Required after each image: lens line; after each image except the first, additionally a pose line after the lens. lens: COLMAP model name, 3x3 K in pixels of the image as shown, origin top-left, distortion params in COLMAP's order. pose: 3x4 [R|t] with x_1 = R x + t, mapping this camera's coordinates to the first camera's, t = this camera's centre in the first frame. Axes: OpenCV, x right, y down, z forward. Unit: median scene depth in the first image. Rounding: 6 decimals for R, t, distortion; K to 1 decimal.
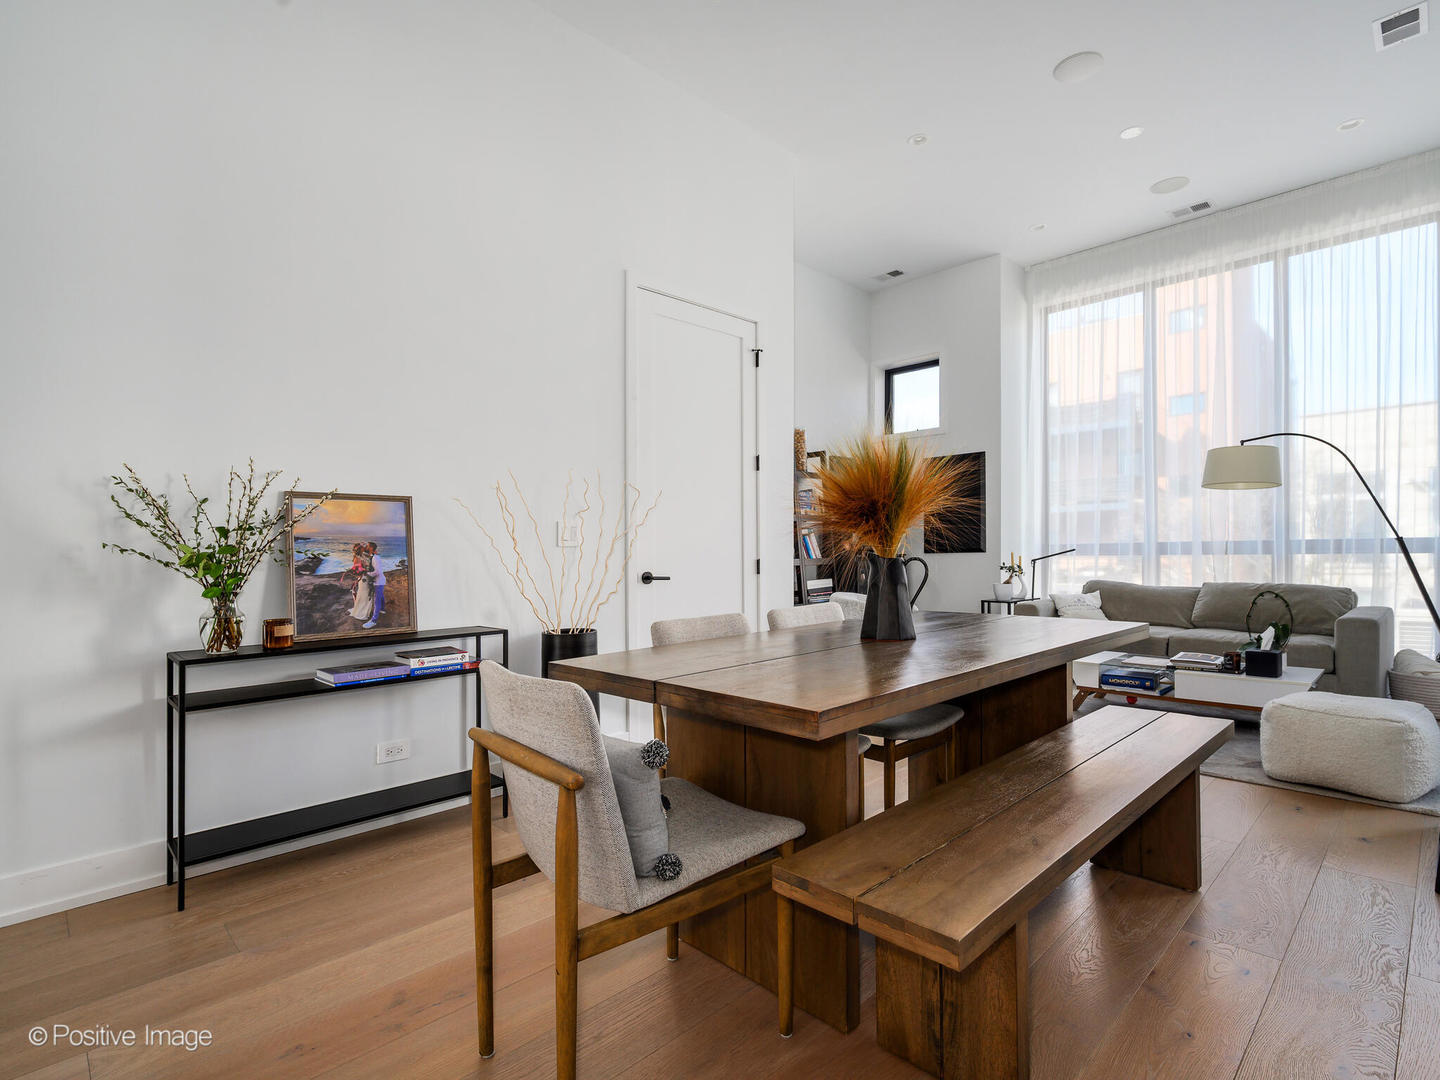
lens RADIAL K [[716.3, 0, 720.8], [0, 716.3, 559.9], [0, 0, 1]] dist [0.003126, -0.008523]
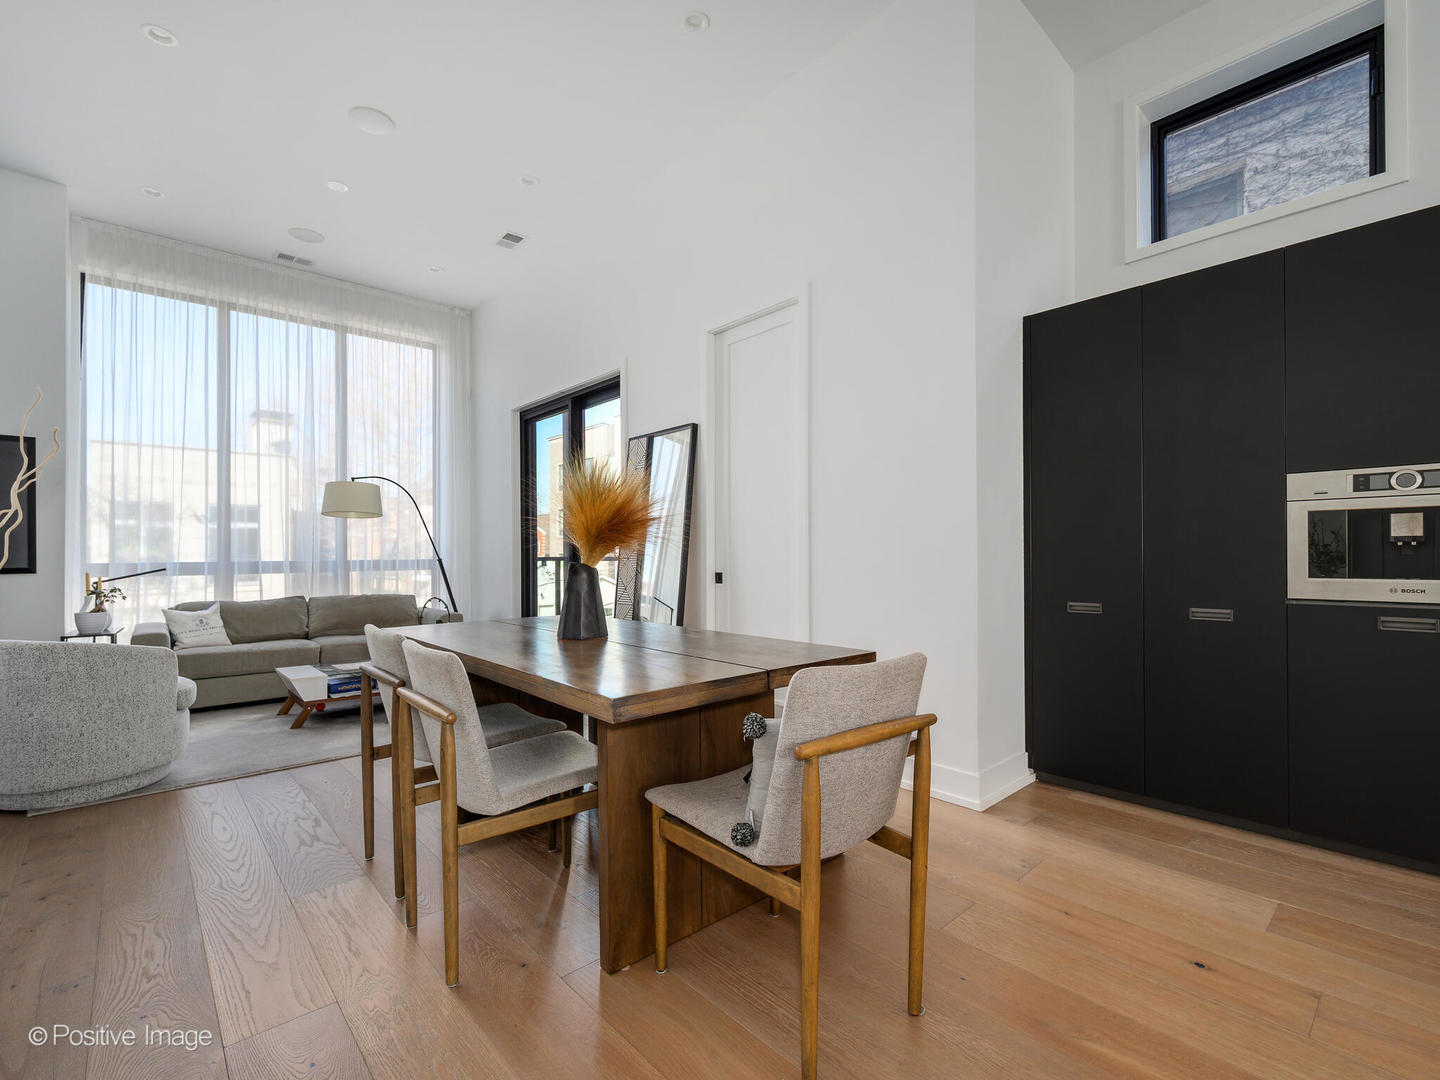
lens RADIAL K [[674.9, 0, 720.2], [0, 674.9, 565.8], [0, 0, 1]] dist [-0.002257, -0.000642]
pose [[0.026862, 0.007284, 0.999613, -0.352224], [0.020836, 0.999752, -0.007845, 0.004067], [-0.999422, 0.021038, 0.026704, 0.316413]]
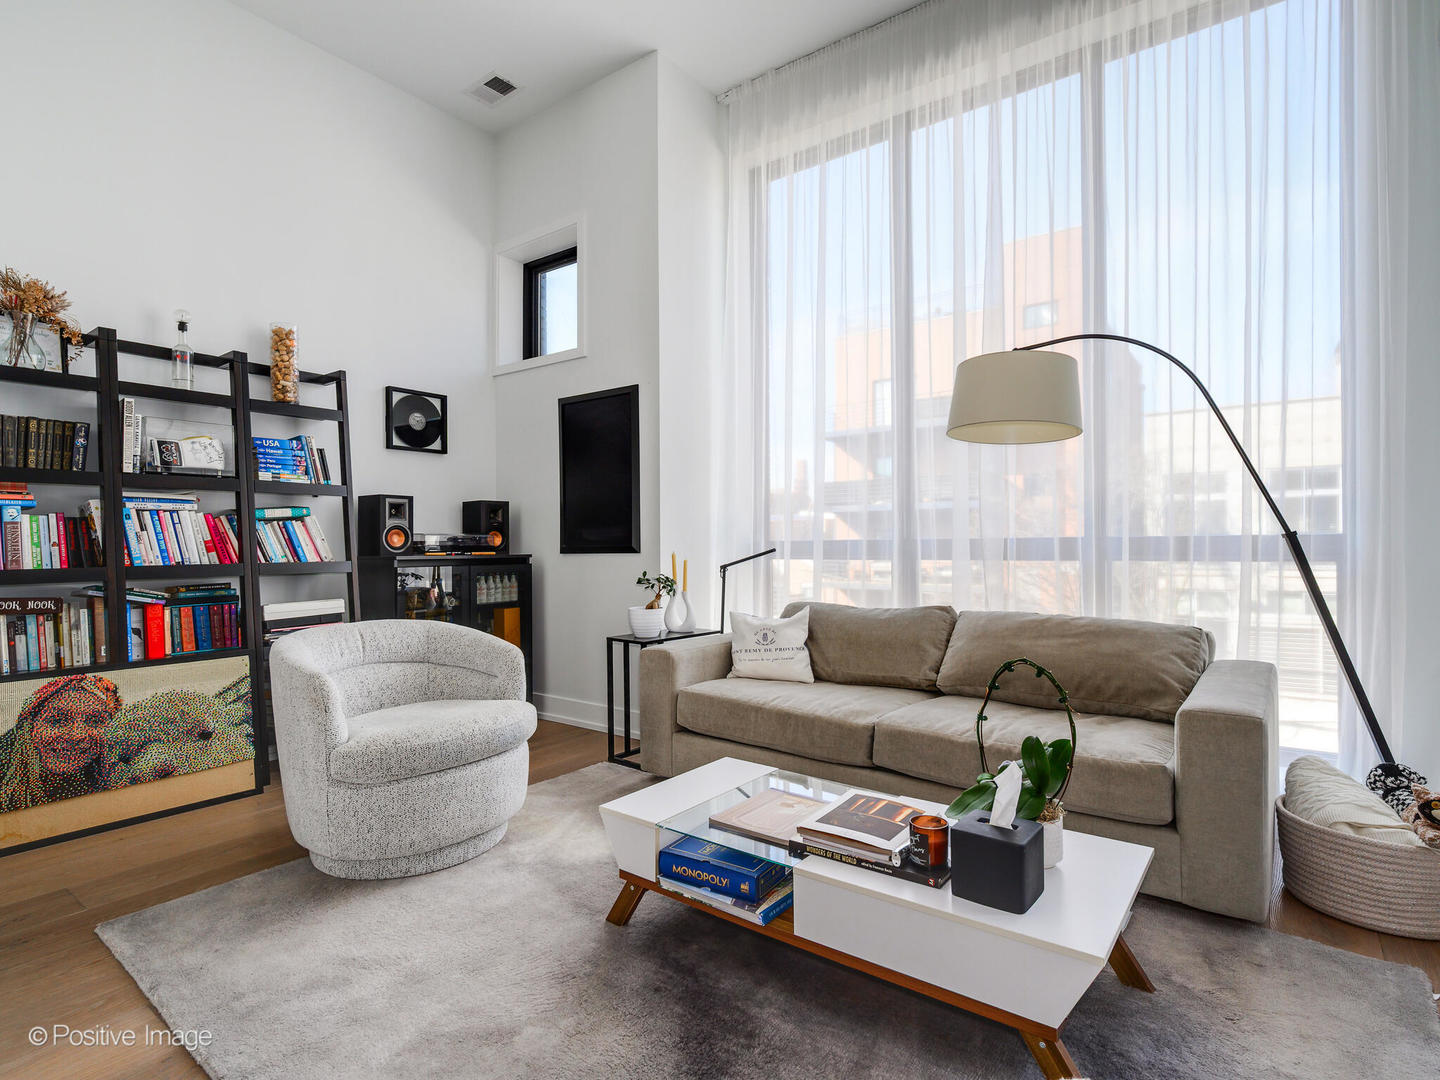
lens RADIAL K [[674.2, 0, 718.5], [0, 674.2, 545.1], [0, 0, 1]] dist [-0.000822, -0.000117]
pose [[0.993673, 0.008772, 0.111972, 0.412517], [-0.007539, 0.999906, -0.011431, -0.012032], [-0.112062, 0.010515, 0.993646, 0.477620]]
